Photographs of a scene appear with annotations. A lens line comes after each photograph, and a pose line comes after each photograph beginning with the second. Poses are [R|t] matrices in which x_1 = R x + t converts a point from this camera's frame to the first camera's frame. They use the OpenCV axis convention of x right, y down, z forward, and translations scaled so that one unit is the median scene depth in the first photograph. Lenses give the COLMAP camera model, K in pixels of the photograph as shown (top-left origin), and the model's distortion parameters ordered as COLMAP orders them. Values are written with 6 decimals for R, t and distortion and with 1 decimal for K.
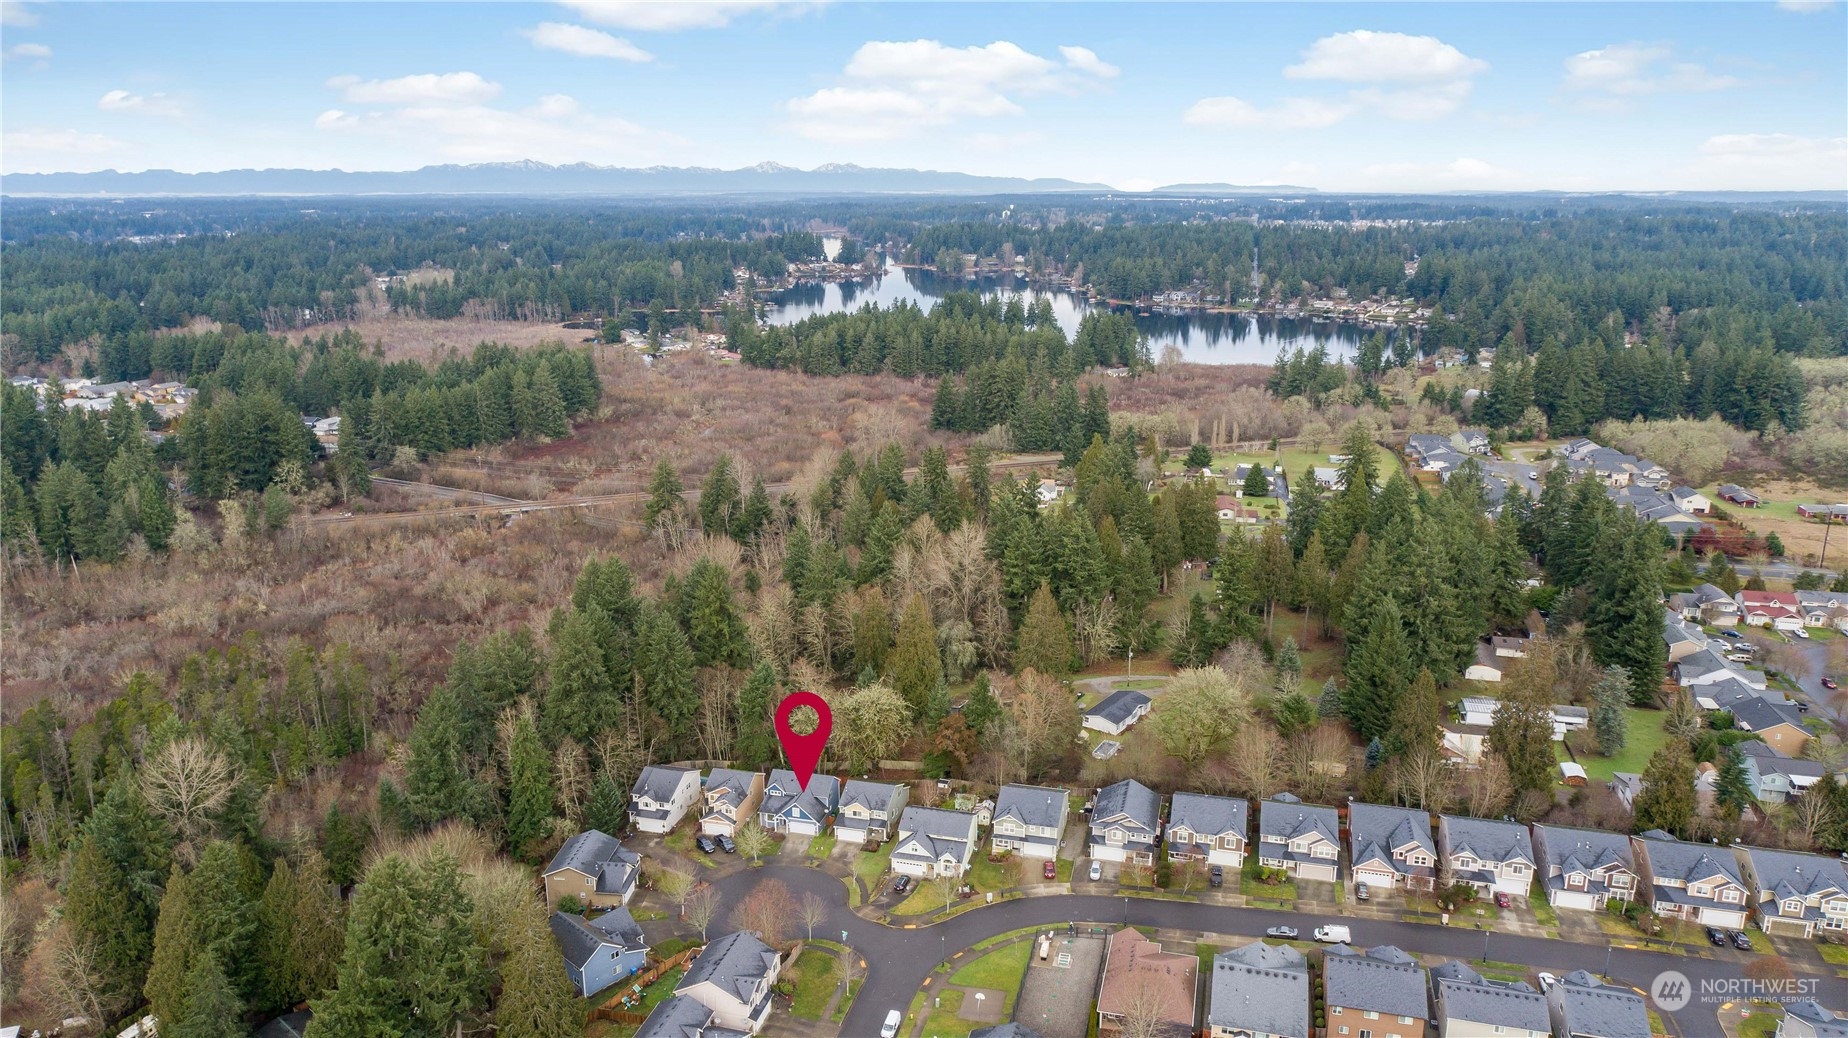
lens RADIAL K [[1255.1, 0, 931.3], [0, 1255.1, 514.6], [0, 0, 1]] dist [-0.012414, 0.006659]
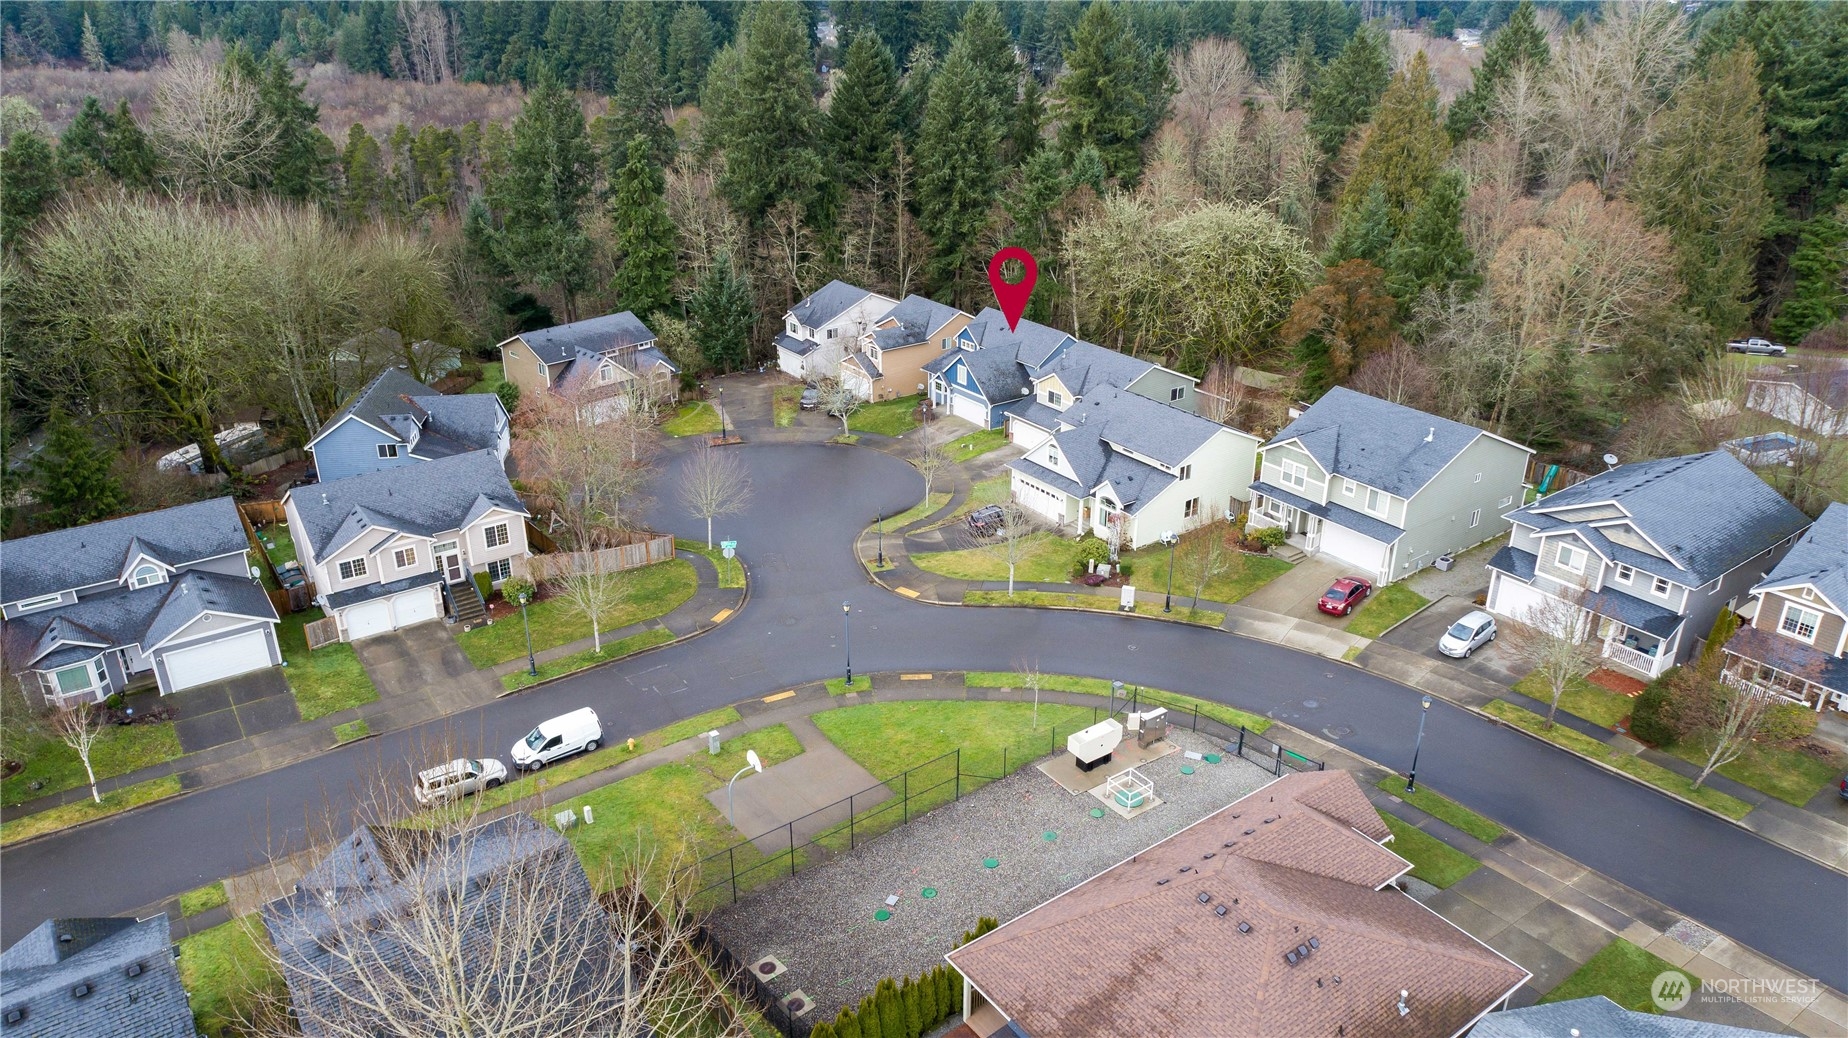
lens RADIAL K [[1255.1, 0, 924.5], [0, 1255.1, 515.9], [0, 0, 1]] dist [-0.012414, 0.006659]
pose [[0.770771, 0.257898, -0.582581, 0.191133], [-0.160898, 0.963563, 0.213678, 0.187852], [0.616461, -0.070960, 0.784182, 0.594575]]
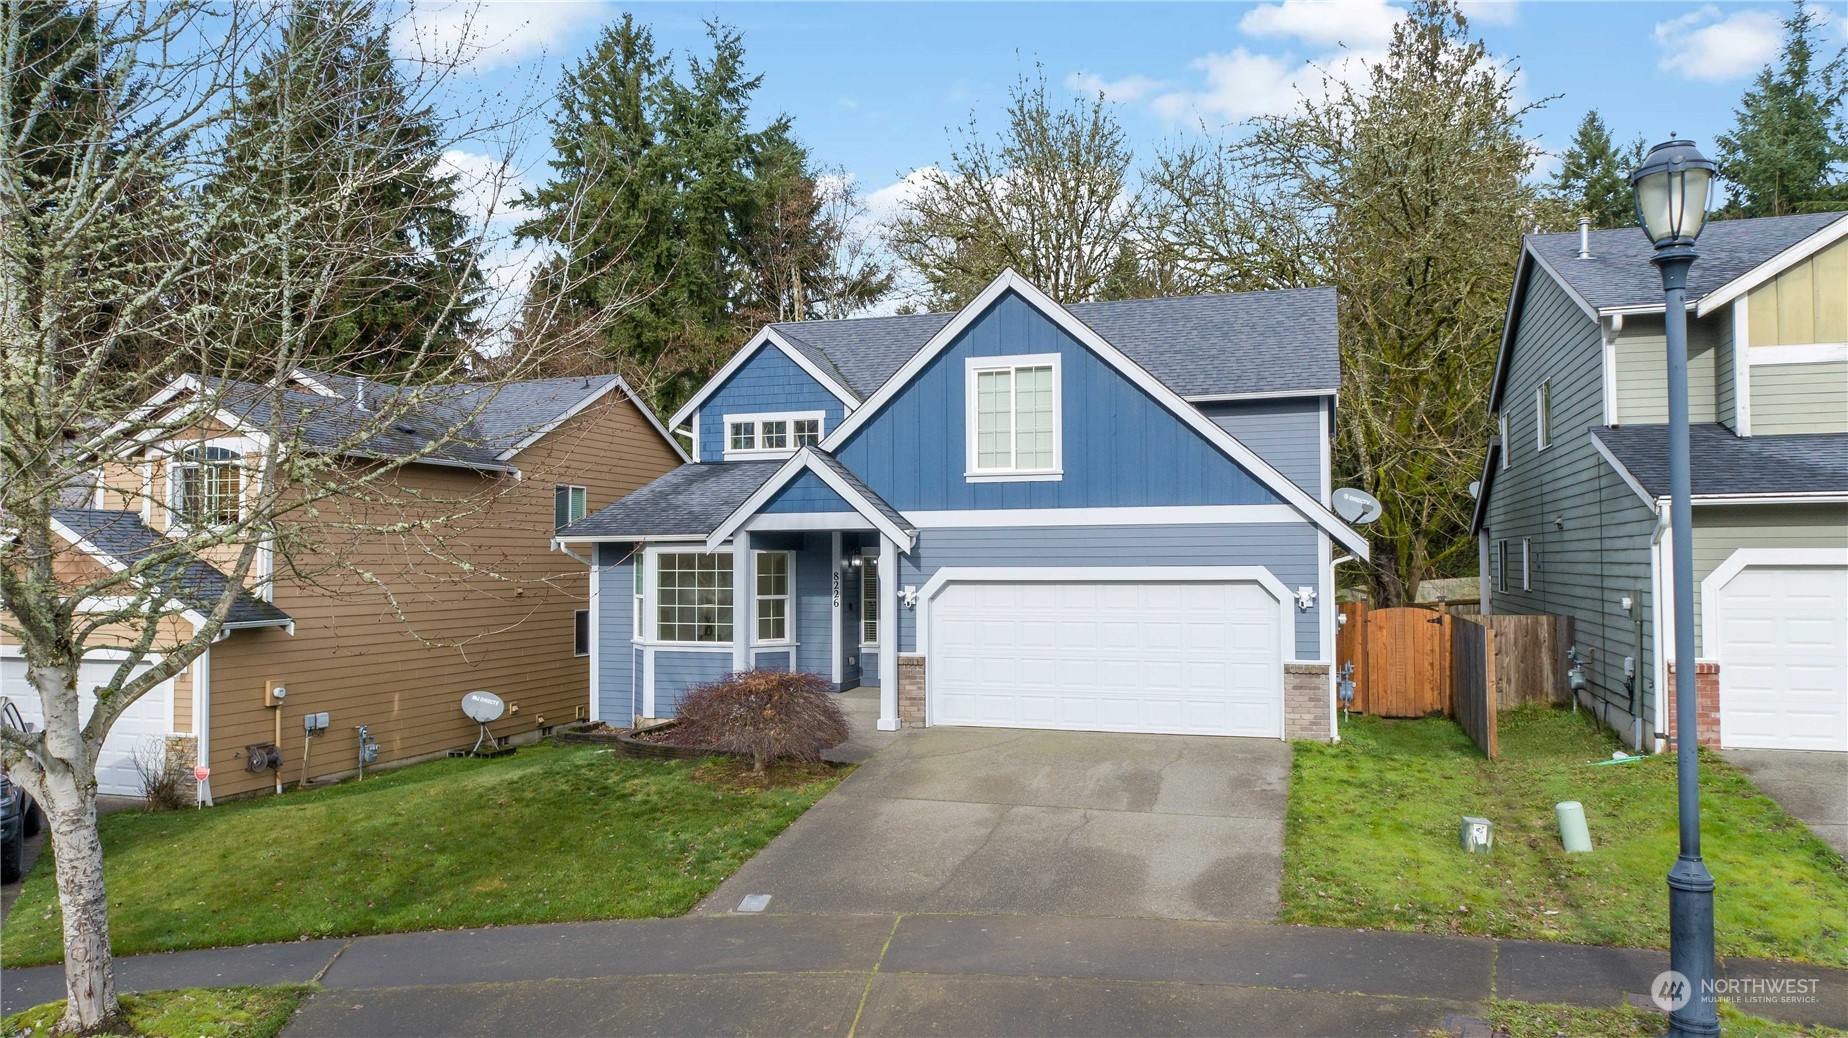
lens RADIAL K [[1255.1, 0, 920.9], [0, 1255.1, 530.4], [0, 0, 1]] dist [-0.012414, 0.006659]
pose [[0.998055, -0.007593, -0.061883, -0.109841], [-0.009690, 0.961604, -0.274269, 0.266195], [0.061589, 0.274336, 0.959660, 0.937722]]
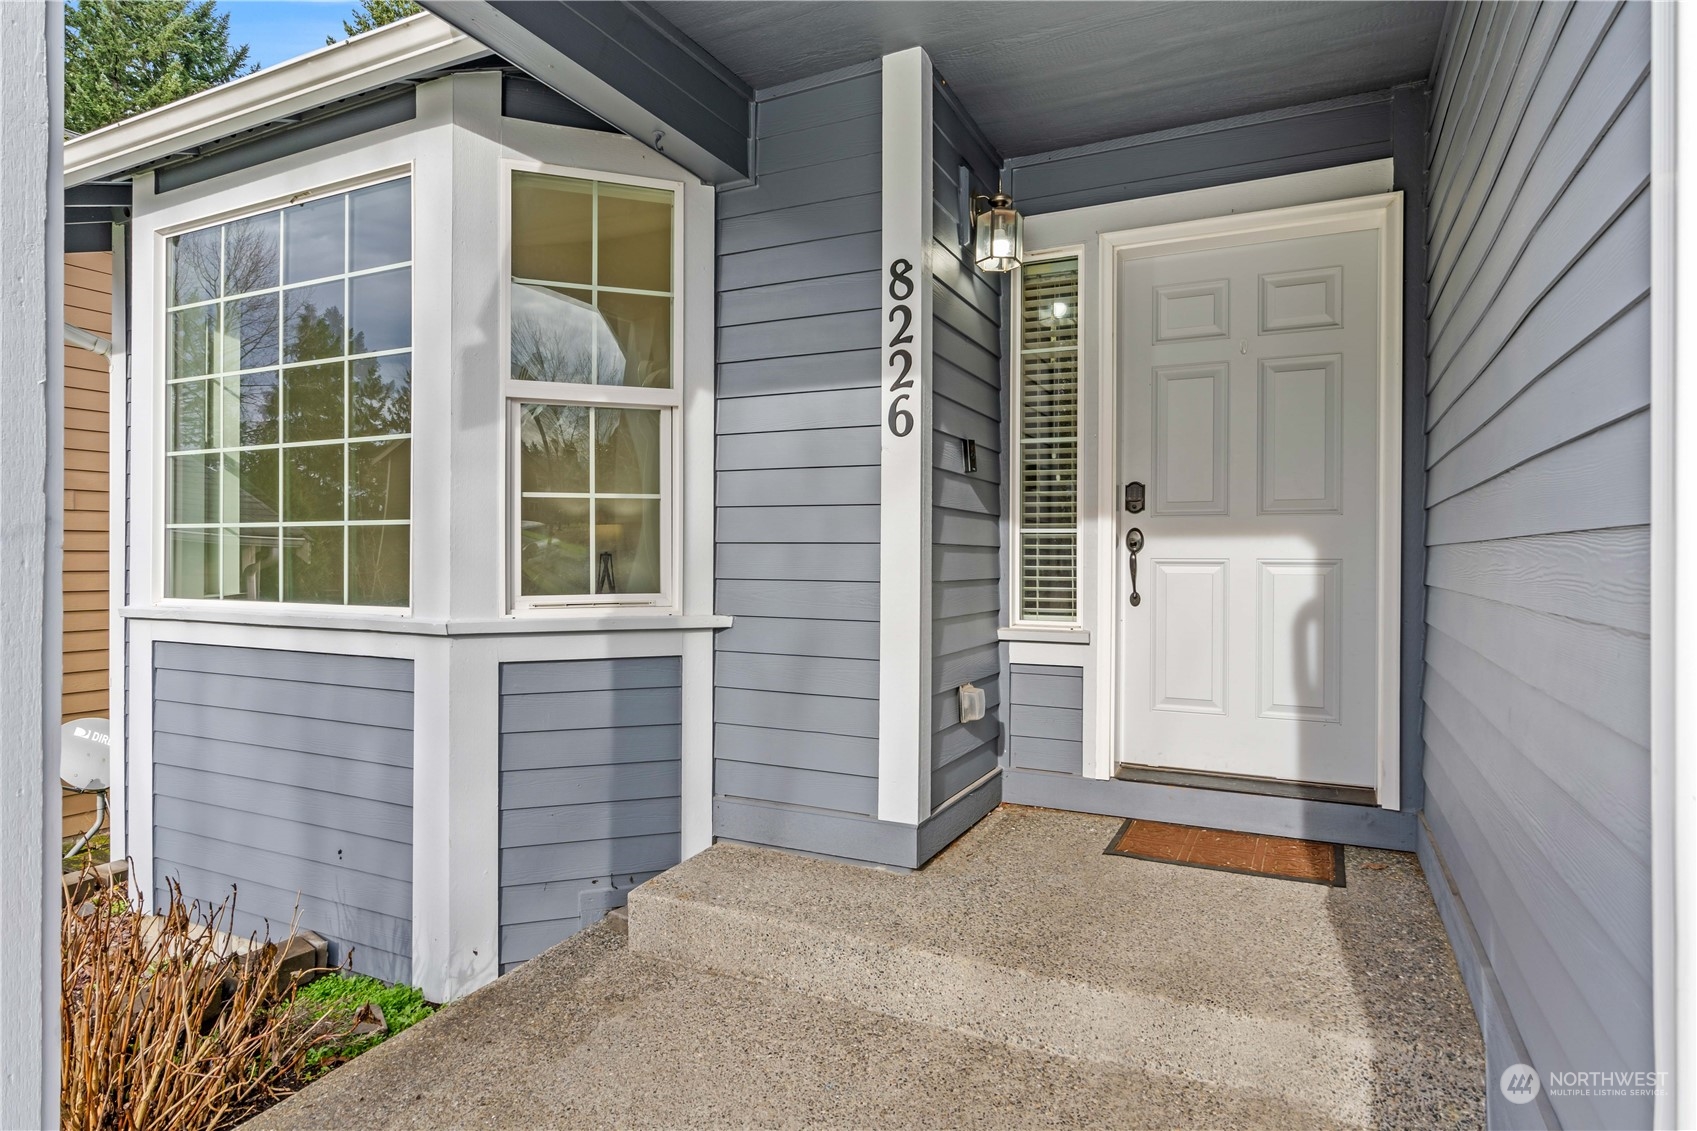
lens RADIAL K [[921.3, 0, 852.0], [0, 921.3, 569.7], [0, 0, 1]] dist [-0.003875, 0.002057]
pose [[0.980986, 0.003349, -0.194049, -0.119244], [-0.049746, 0.970787, -0.234731, 0.252330], [0.187594, 0.239921, 0.952495, 1.010049]]
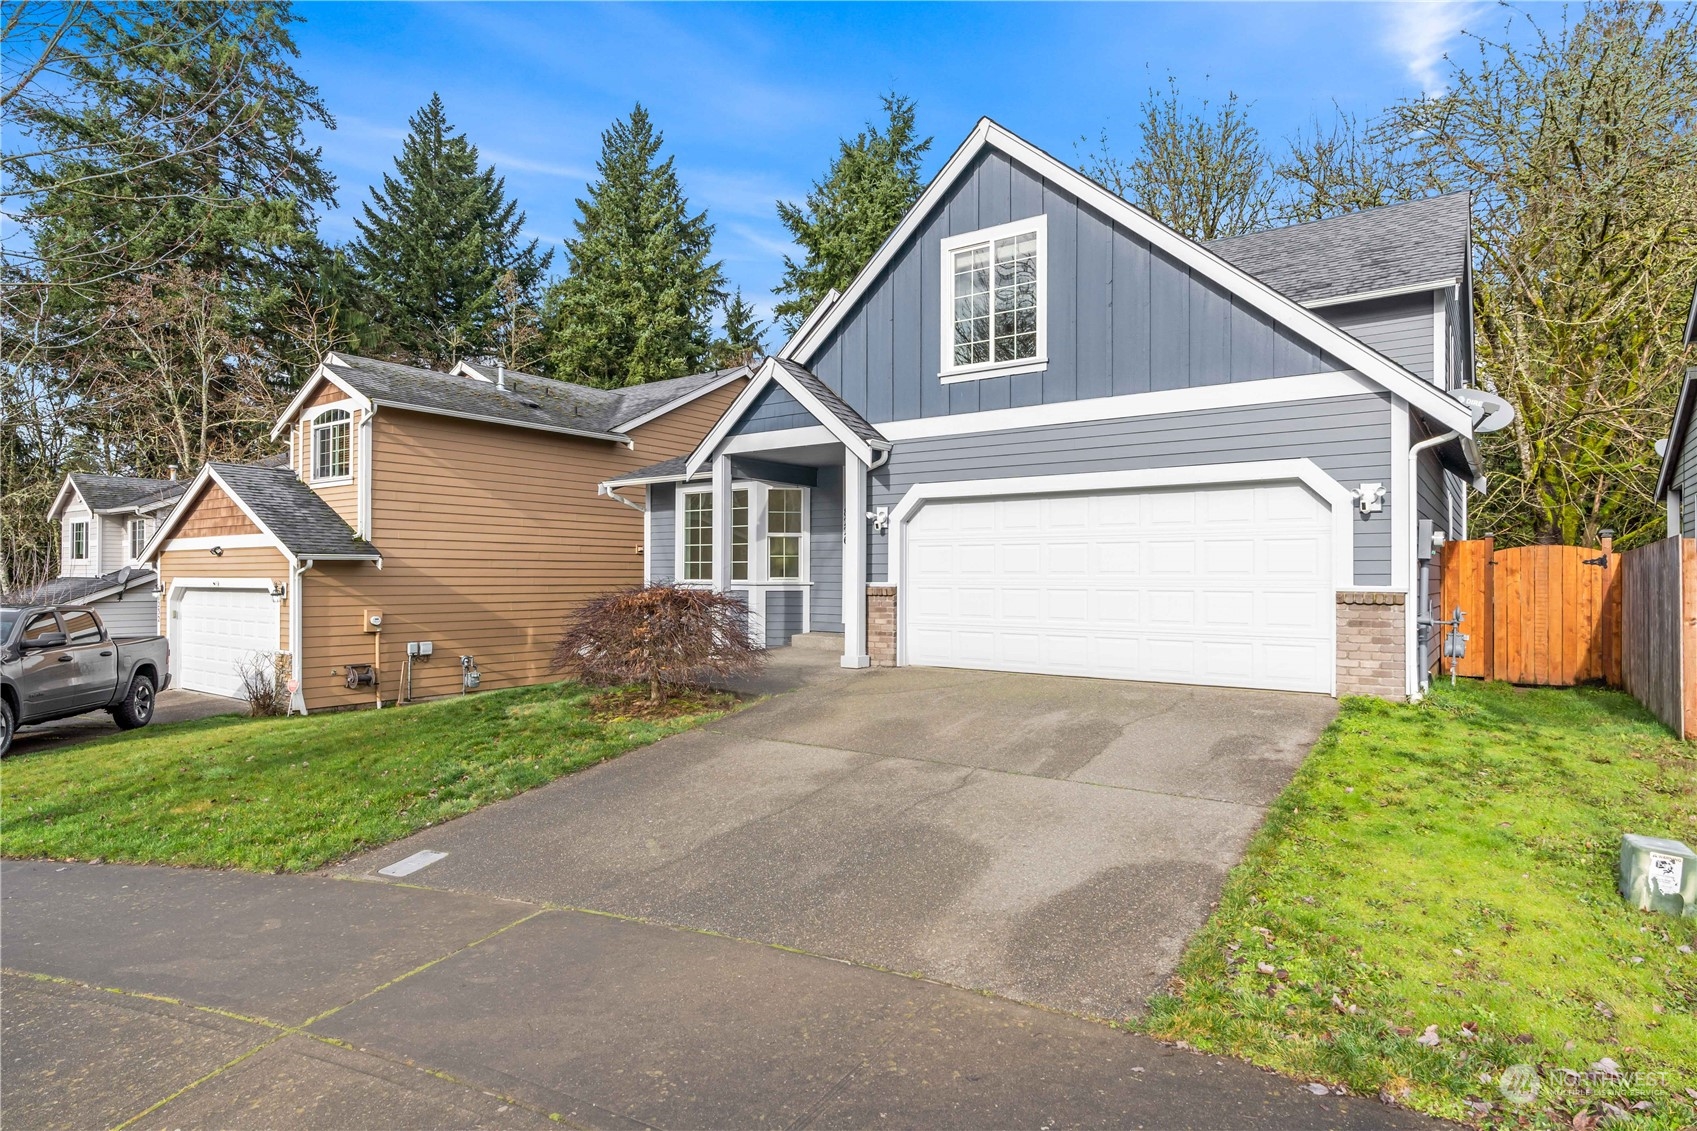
lens RADIAL K [[921.3, 0, 843.4], [0, 921.3, 577.4], [0, 0, 1]] dist [-0.003875, 0.002057]
pose [[0.931709, 0.001377, -0.363203, -0.099115], [-0.092897, 0.967634, -0.234637, 0.264030], [0.351125, 0.252353, 0.901681, 0.967289]]
